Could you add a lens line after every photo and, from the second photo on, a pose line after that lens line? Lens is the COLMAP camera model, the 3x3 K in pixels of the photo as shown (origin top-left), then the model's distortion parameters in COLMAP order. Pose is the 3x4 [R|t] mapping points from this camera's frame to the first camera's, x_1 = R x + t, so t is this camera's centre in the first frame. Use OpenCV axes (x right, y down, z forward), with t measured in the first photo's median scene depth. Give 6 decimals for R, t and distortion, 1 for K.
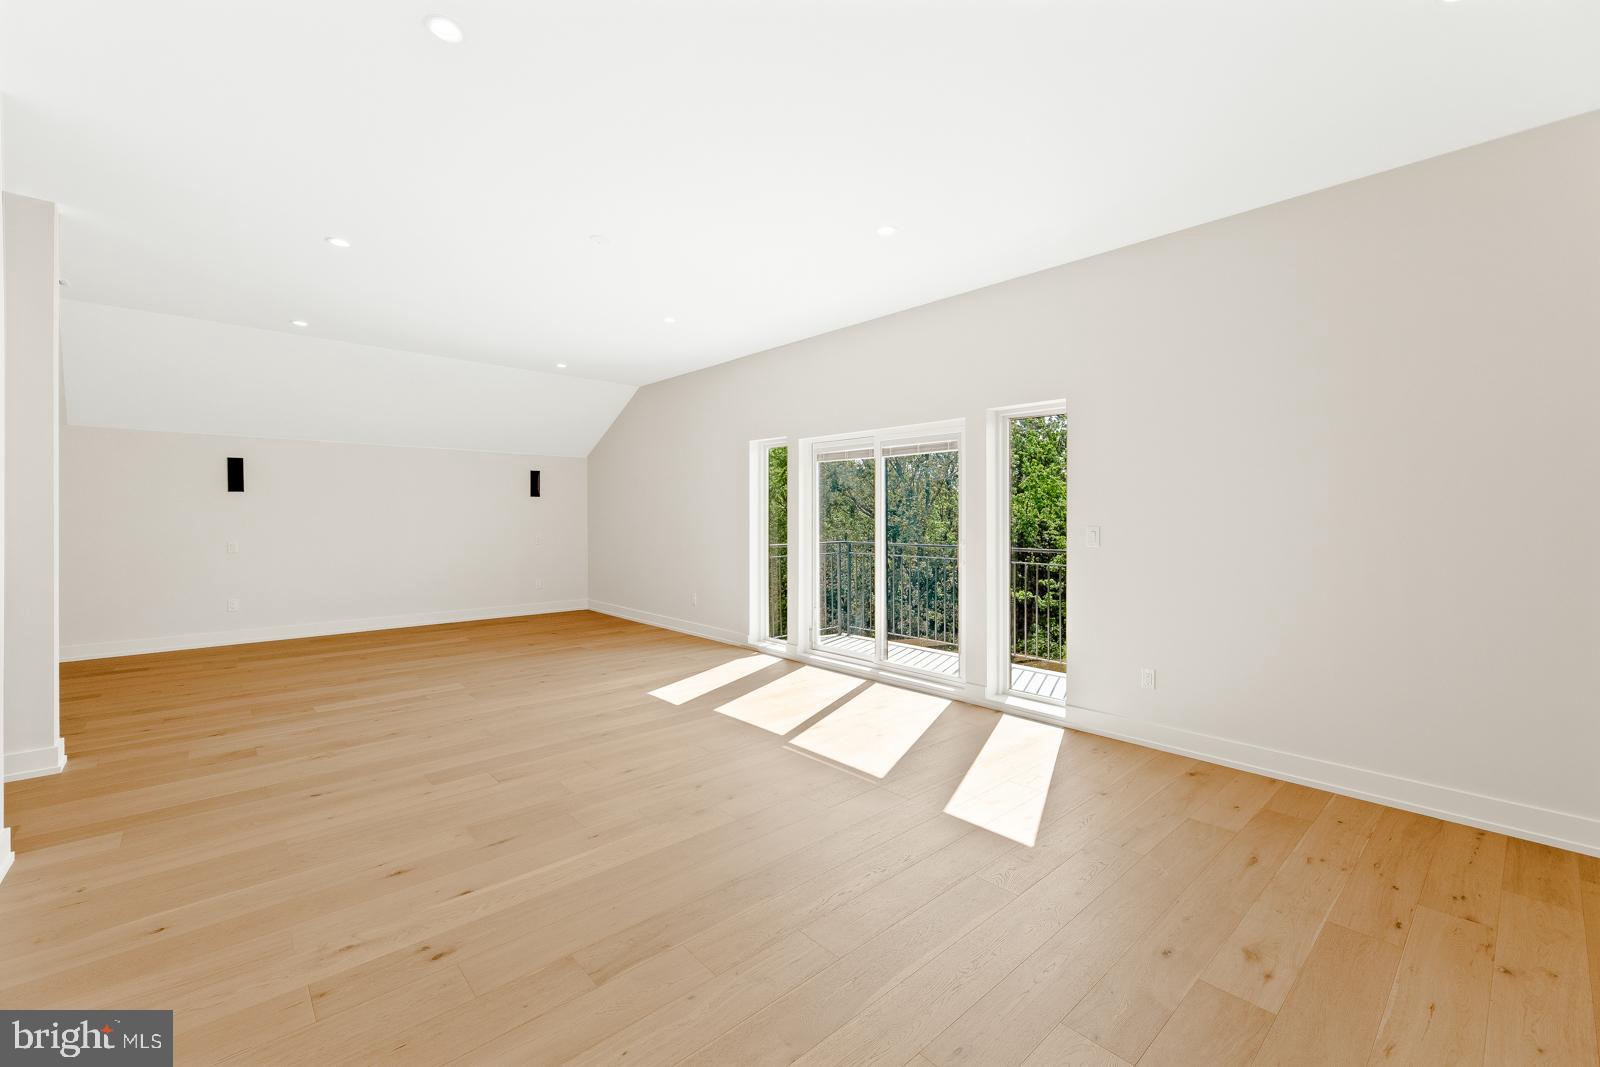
lens RADIAL K [[671.0, 0, 798.6], [0, 671.0, 511.3], [0, 0, 1]] dist [0.003530, -0.000125]
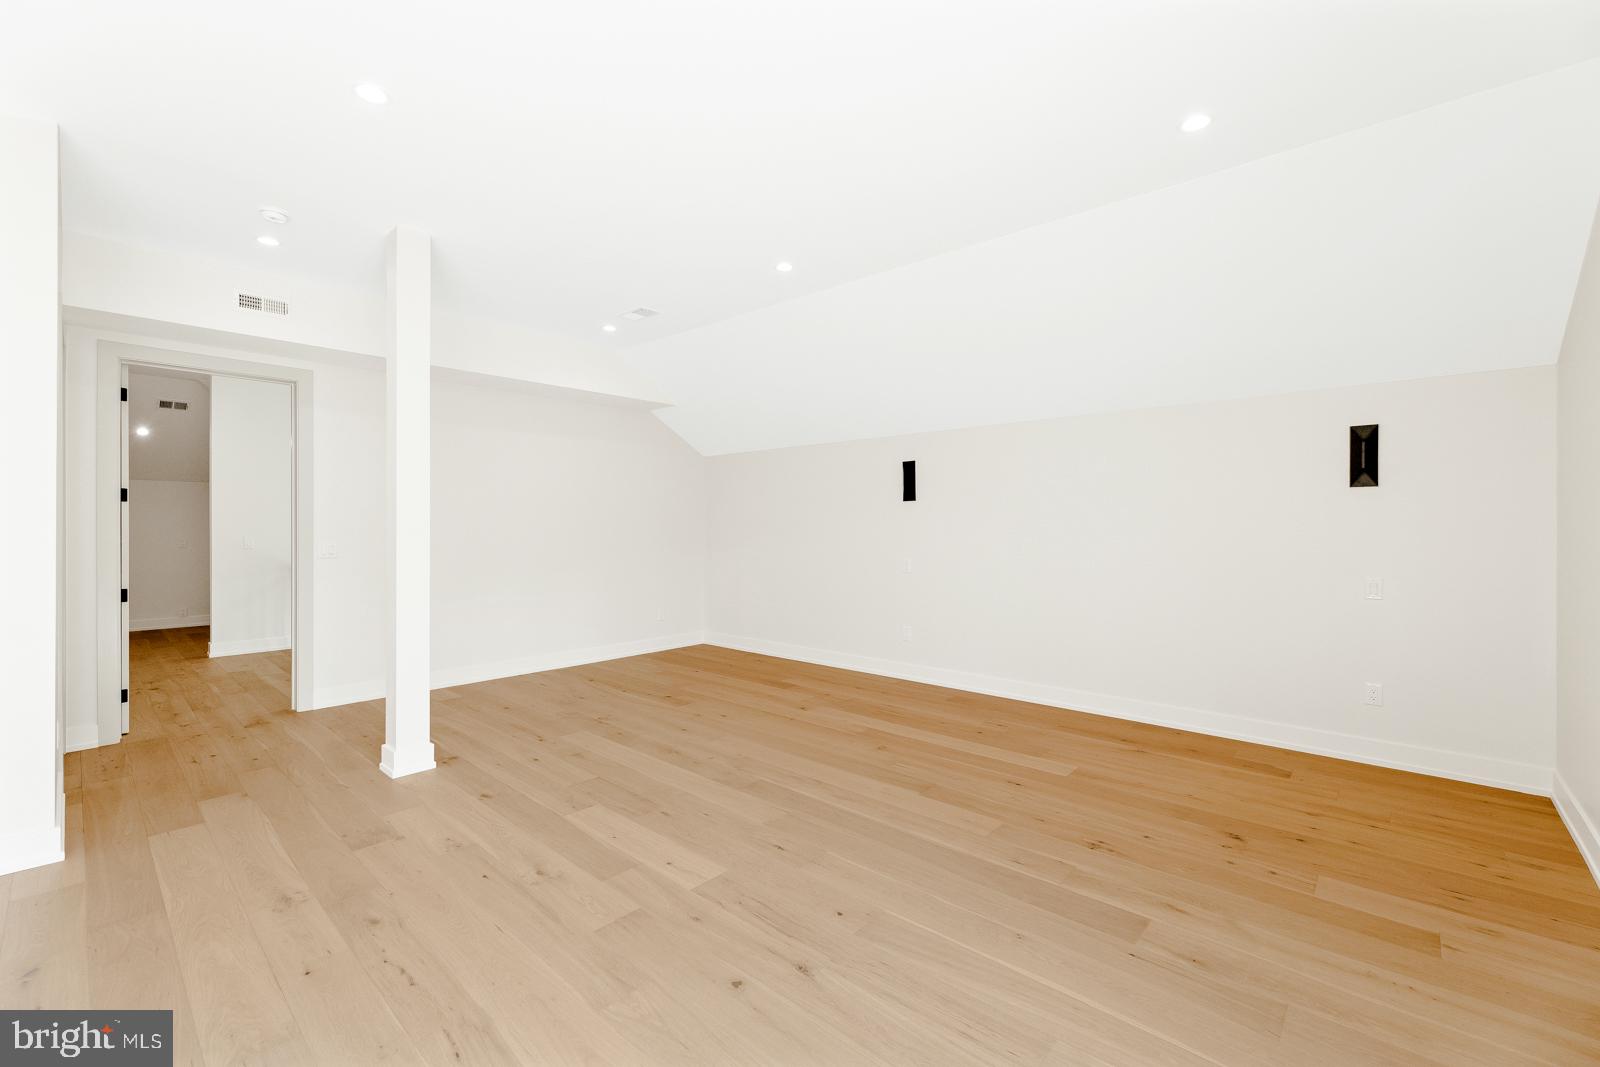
lens RADIAL K [[655.0, 0, 797.5], [0, 655.0, 522.1], [0, 0, 1]] dist [-0.001613, -0.000435]
pose [[0.085364, -0.006281, -0.996330, -0.045194], [-0.000654, 0.999980, -0.006360, 0.006472], [0.996350, 0.001194, 0.085358, 1.556243]]
